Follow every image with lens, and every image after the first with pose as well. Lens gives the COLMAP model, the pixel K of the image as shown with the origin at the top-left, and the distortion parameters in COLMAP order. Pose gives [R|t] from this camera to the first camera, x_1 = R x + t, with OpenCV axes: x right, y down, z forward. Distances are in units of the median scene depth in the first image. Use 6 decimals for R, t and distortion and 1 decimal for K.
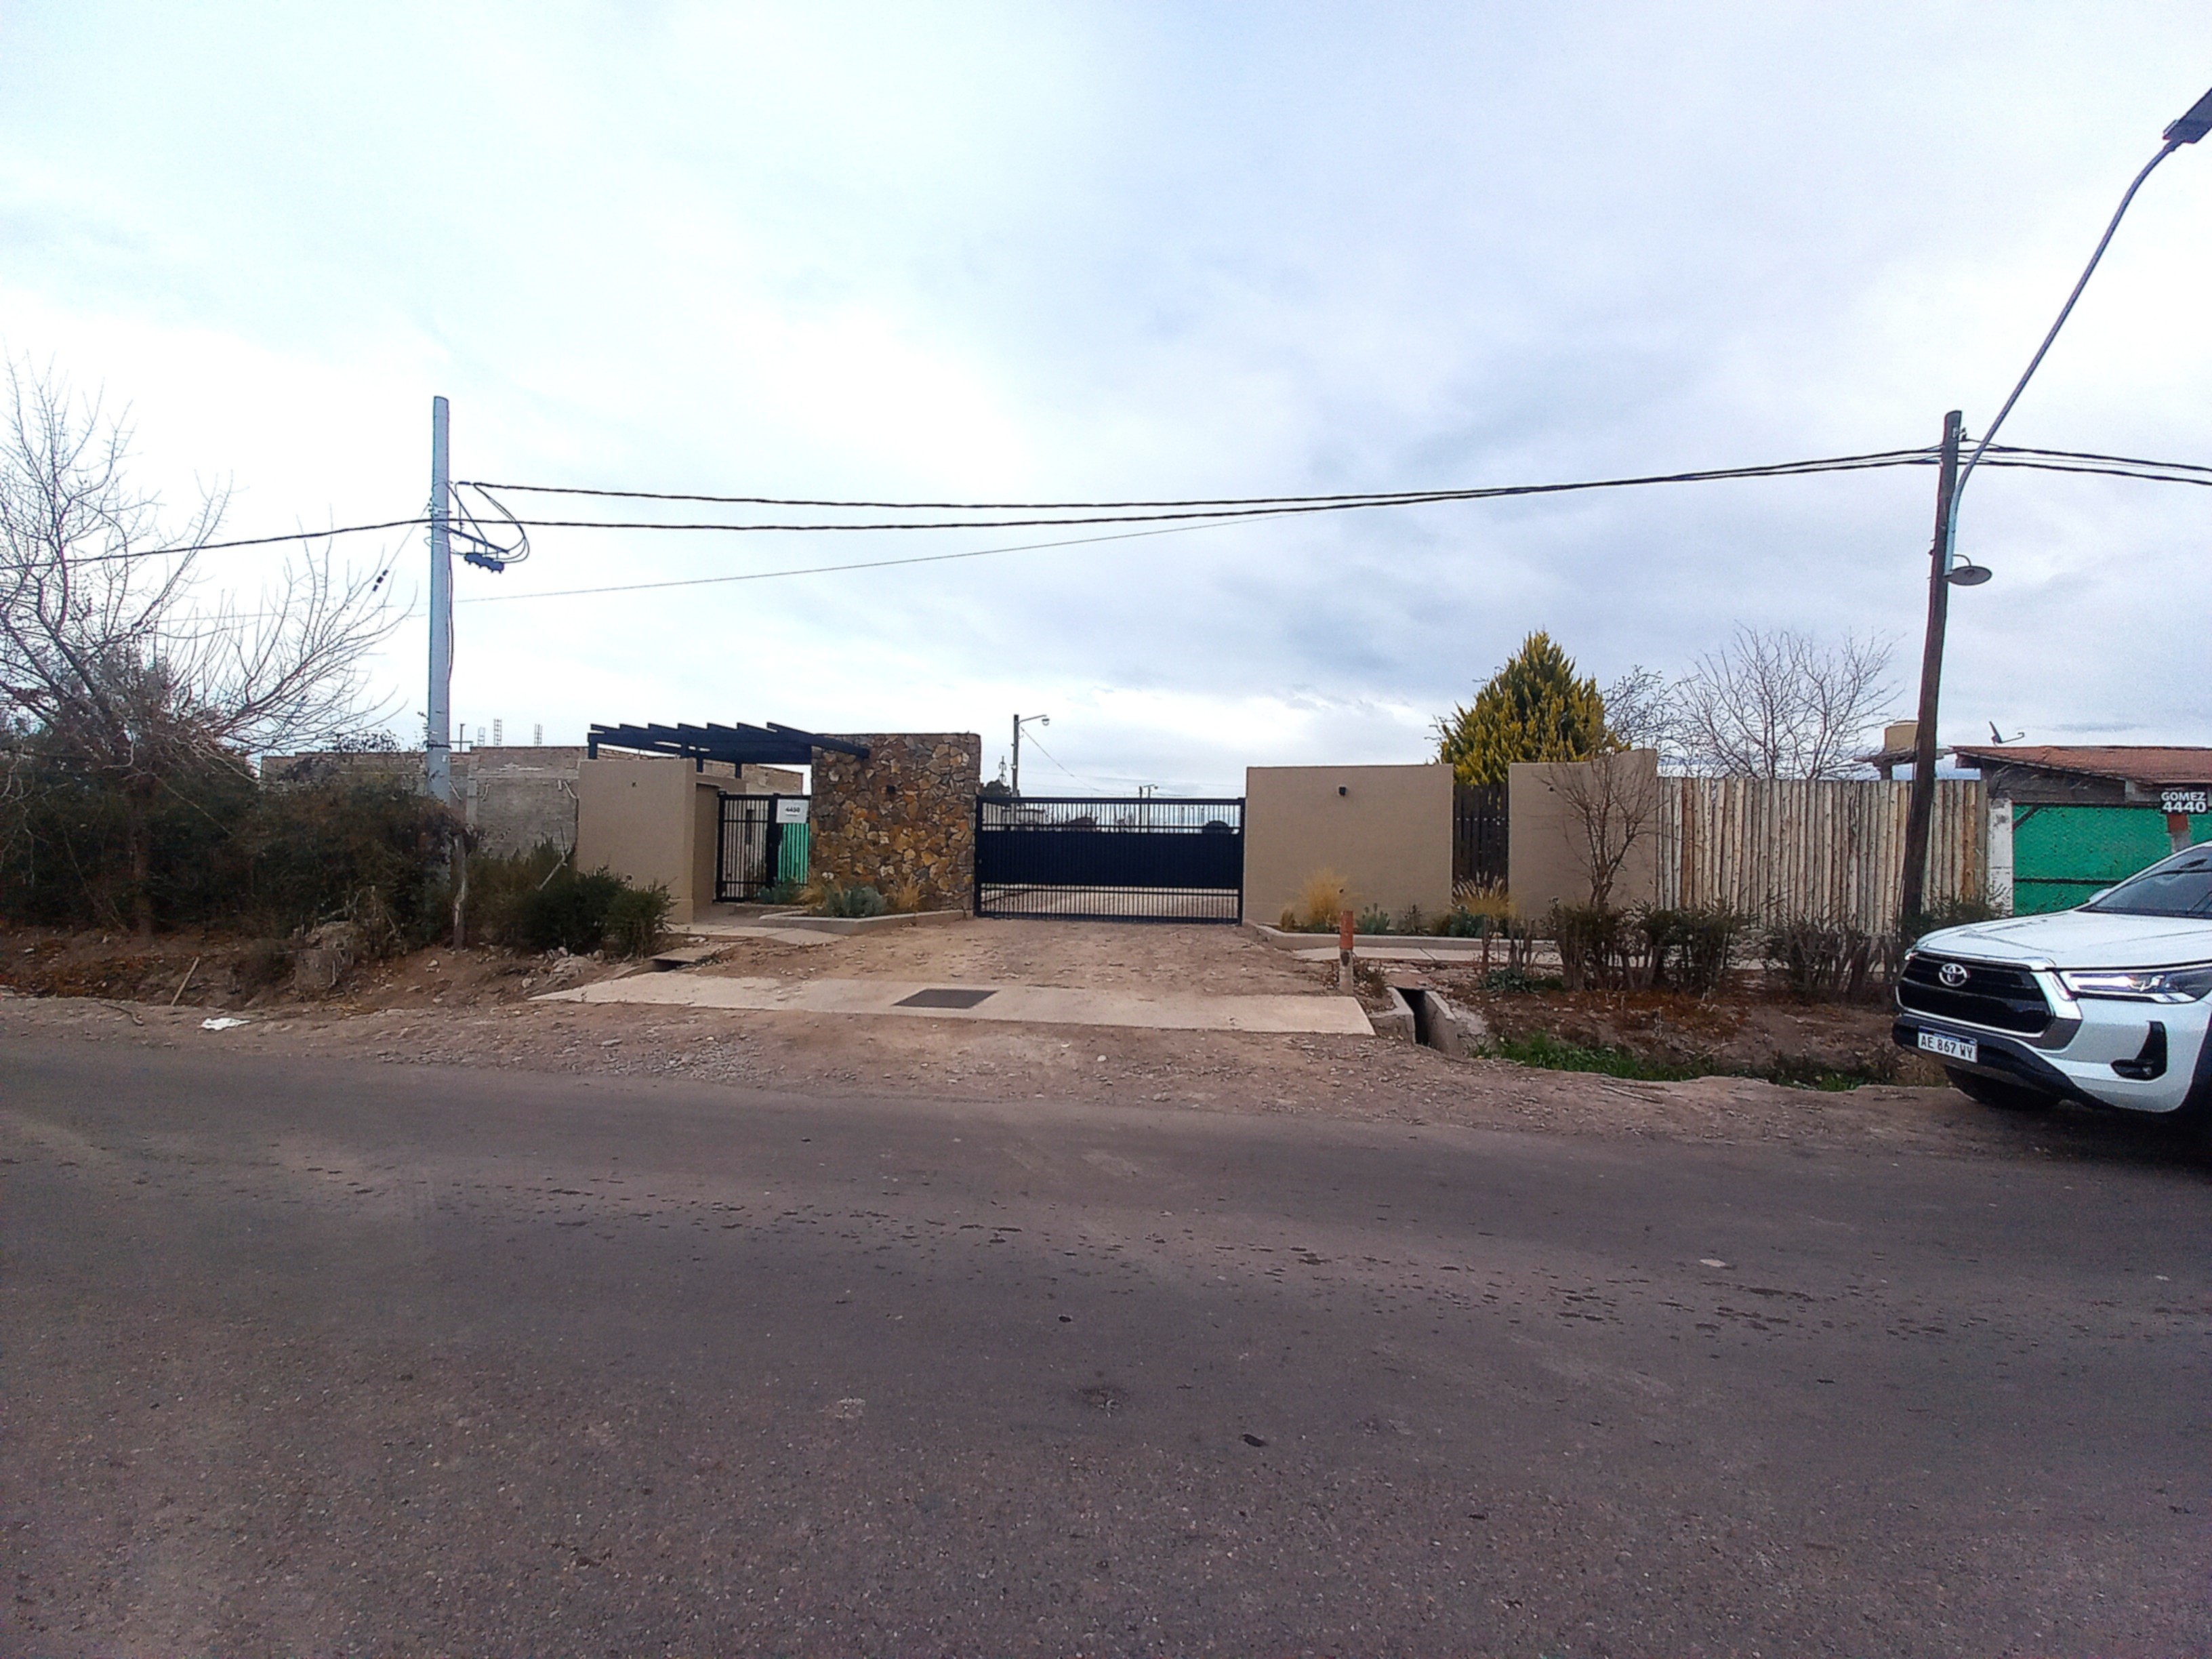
lens RADIAL K [[870.4, 0, 1106.0], [0, 870.4, 829.5], [0, 0, 1]] dist [-0.000043, -0.012736]
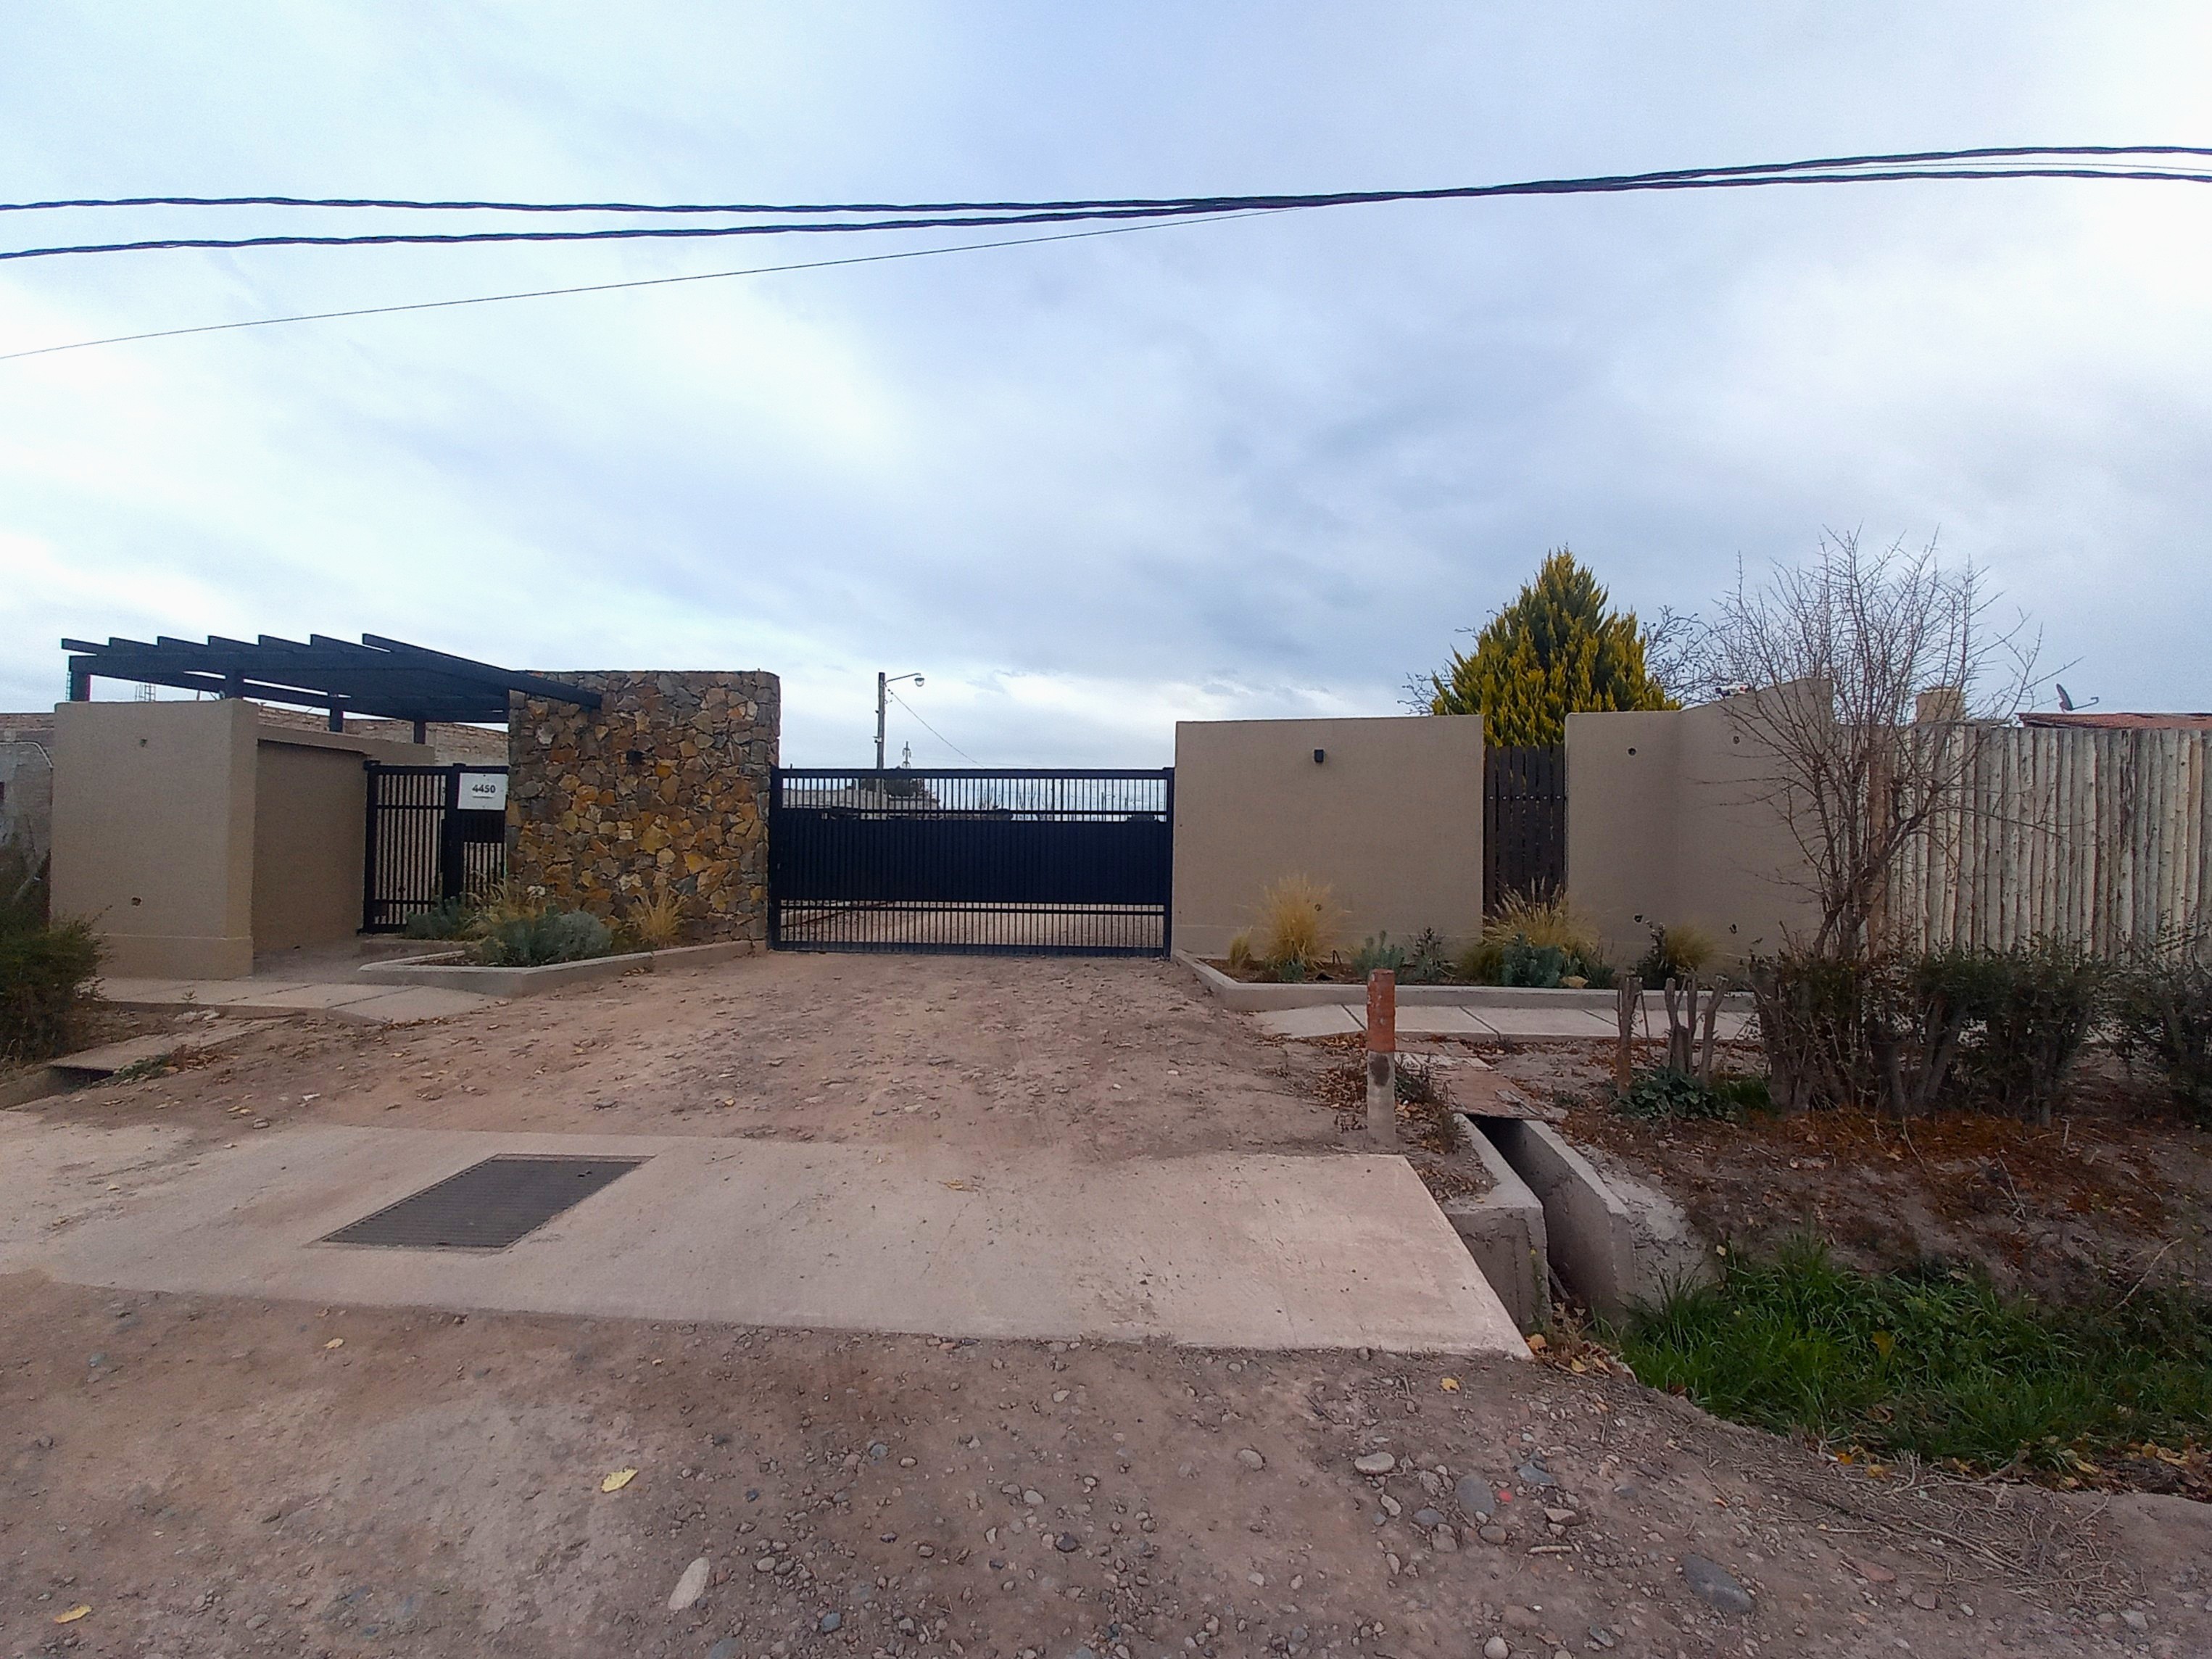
lens RADIAL K [[870.4, 0, 1106.0], [0, 870.4, 829.5], [0, 0, 1]] dist [-0.000043, -0.012736]
pose [[0.996699, -0.006213, 0.080945, 0.056796], [0.005602, 0.999954, 0.007770, 0.005657], [-0.080989, -0.007291, 0.996688, 0.360169]]
